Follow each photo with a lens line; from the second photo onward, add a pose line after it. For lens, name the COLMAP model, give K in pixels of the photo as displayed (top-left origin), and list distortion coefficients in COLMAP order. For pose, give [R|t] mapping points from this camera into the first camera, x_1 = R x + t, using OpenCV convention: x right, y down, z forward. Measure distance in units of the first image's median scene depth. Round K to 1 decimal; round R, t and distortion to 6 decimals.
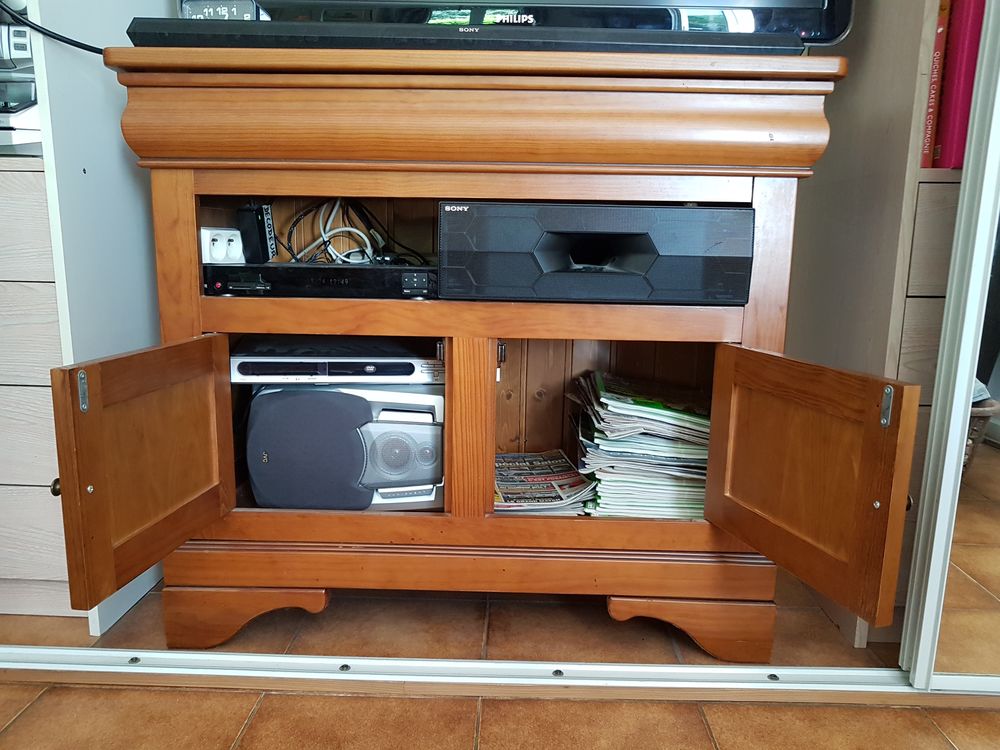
lens RADIAL K [[759.5, 0, 497.6], [0, 759.5, 376.0], [0, 0, 1]] dist [0.001191, 0.000033]
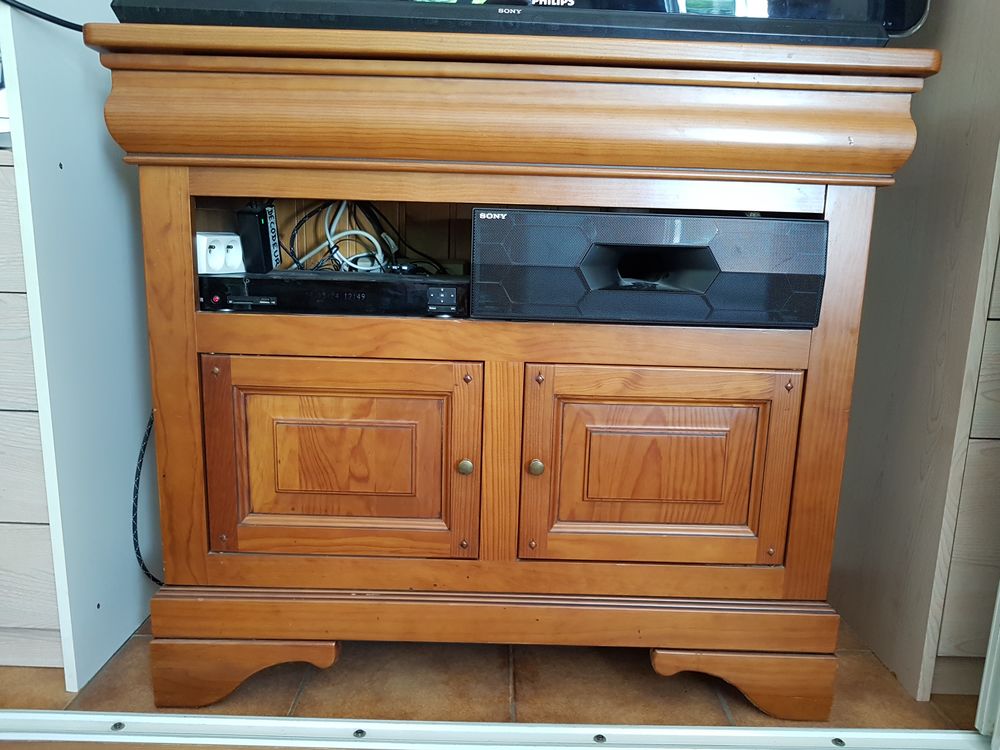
lens RADIAL K [[760.2, 0, 500.0], [0, 760.2, 375.0], [0, 0, 1]] dist [-0.001680, 0.004001]
pose [[0.999553, 0.006872, 0.029103, -0.064835], [-0.007172, 0.999922, 0.010214, -0.042791], [-0.029030, -0.010418, 0.999524, 0.112973]]
